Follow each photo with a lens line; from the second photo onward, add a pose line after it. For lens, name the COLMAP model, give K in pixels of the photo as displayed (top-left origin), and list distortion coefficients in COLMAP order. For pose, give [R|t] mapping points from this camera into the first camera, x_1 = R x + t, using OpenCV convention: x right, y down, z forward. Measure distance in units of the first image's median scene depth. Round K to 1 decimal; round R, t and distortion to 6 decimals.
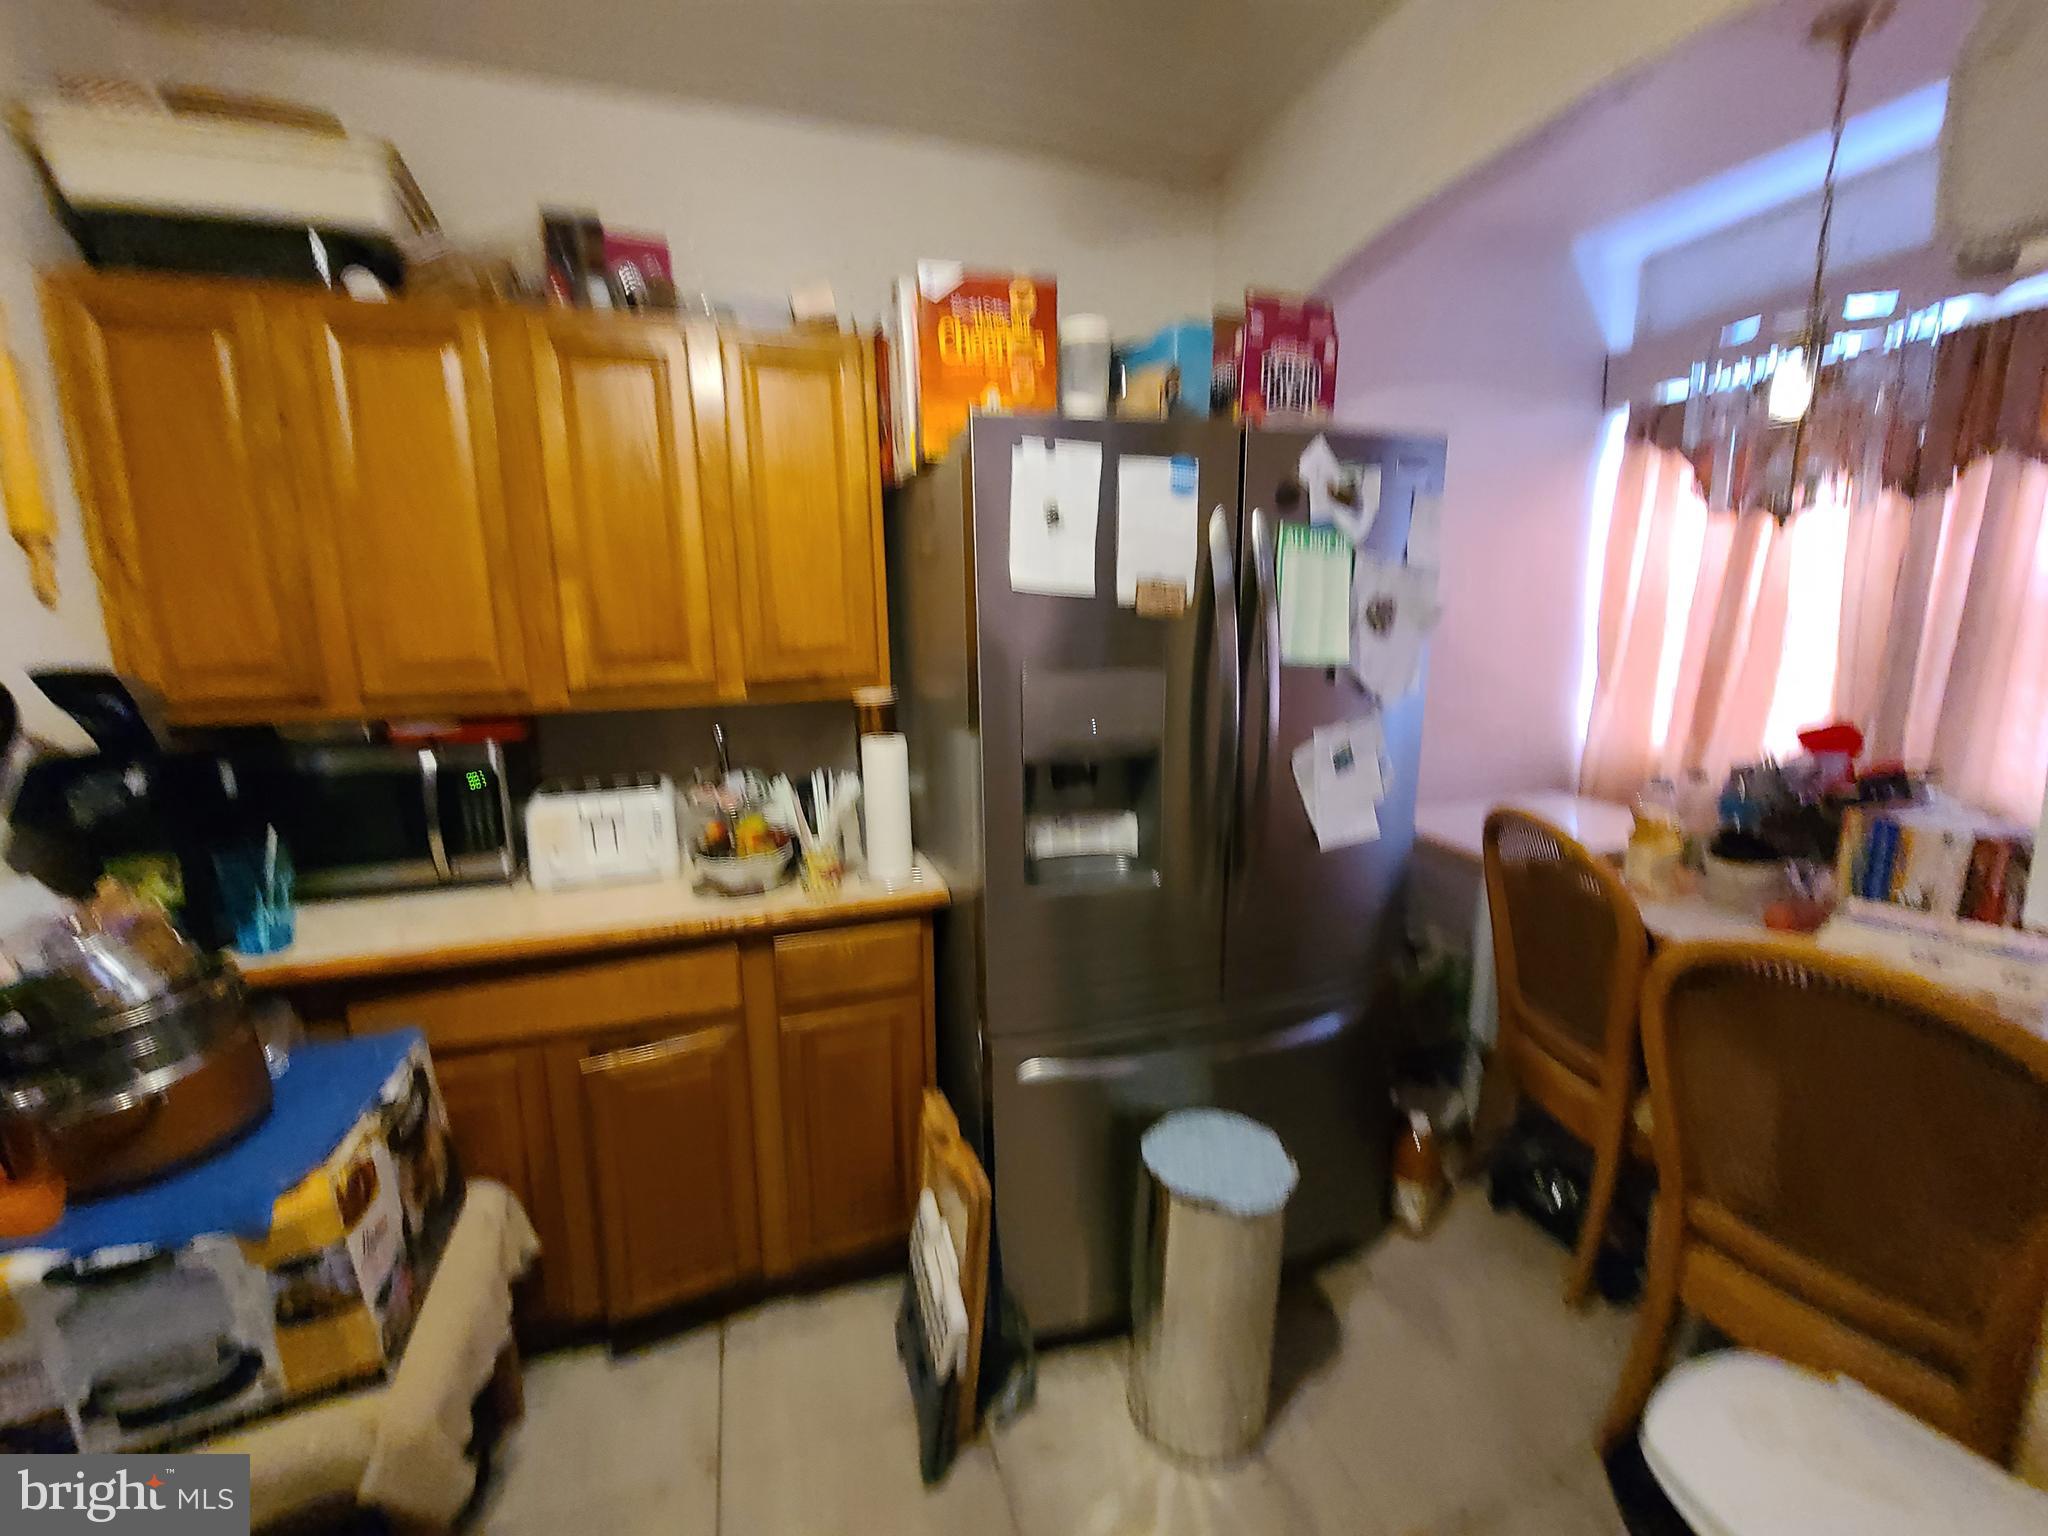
lens RADIAL K [[826.8, 0, 1021.5], [0, 826.8, 772.4], [0, 0, 1]] dist [-0.004061, -0.000143]
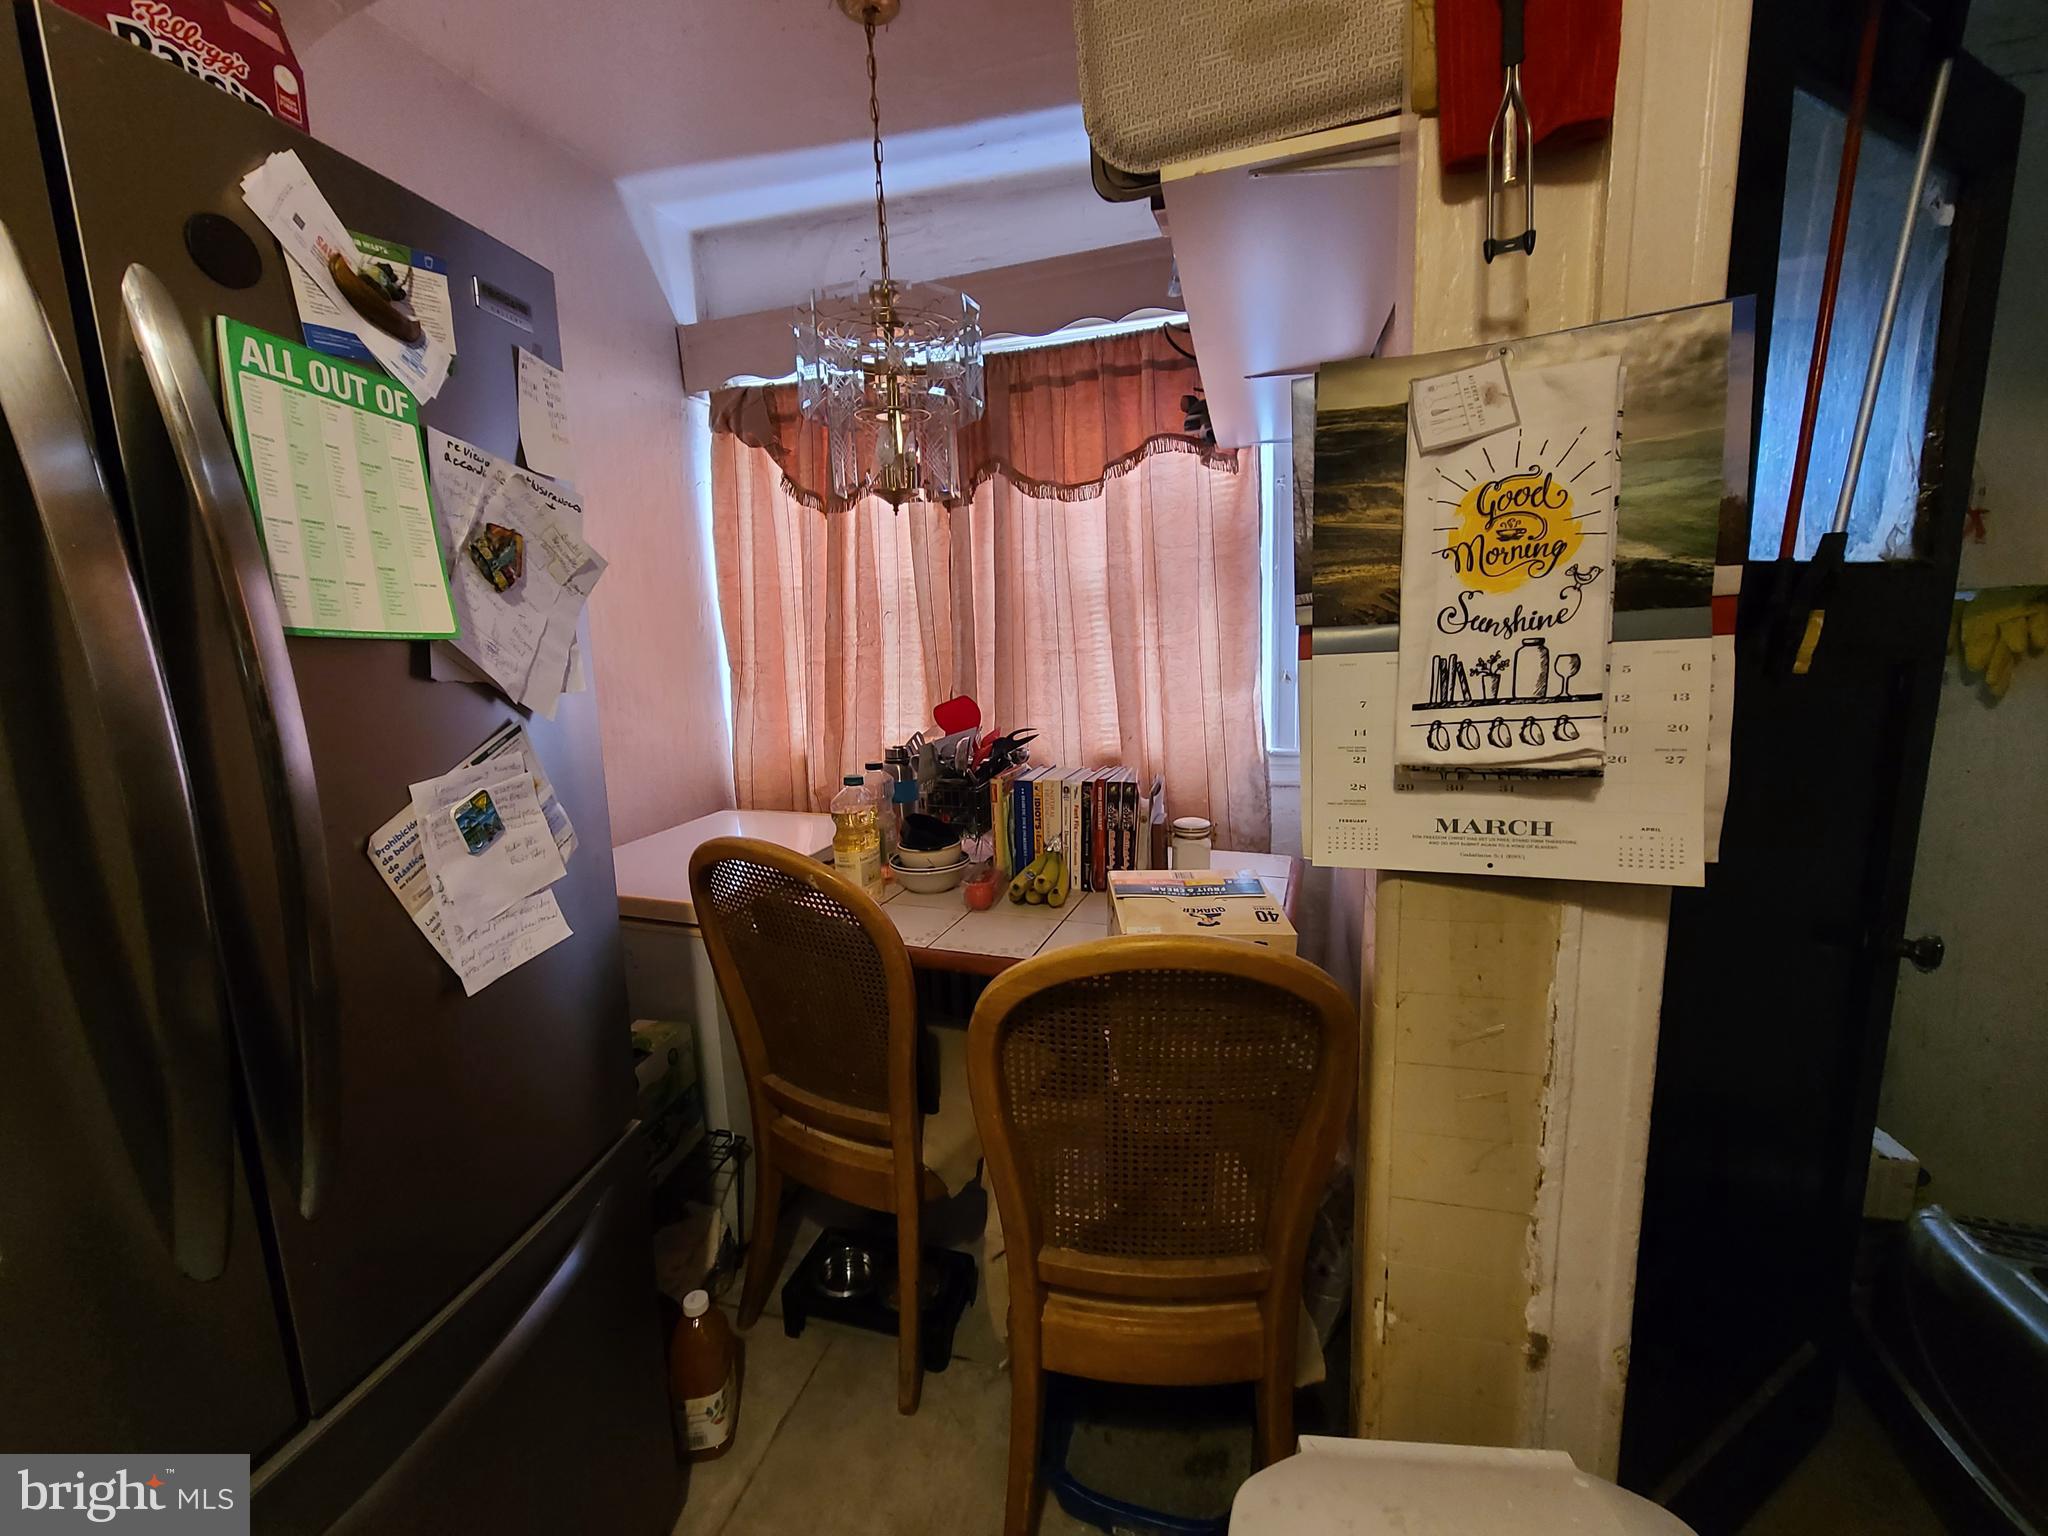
lens RADIAL K [[826.8, 0, 1021.5], [0, 826.8, 772.4], [0, 0, 1]] dist [-0.004061, -0.000143]
pose [[0.538831, -0.142905, 0.830204, 0.126017], [0.167161, 0.984047, 0.060893, -0.019132], [-0.825662, 0.105967, 0.554123, 0.368701]]
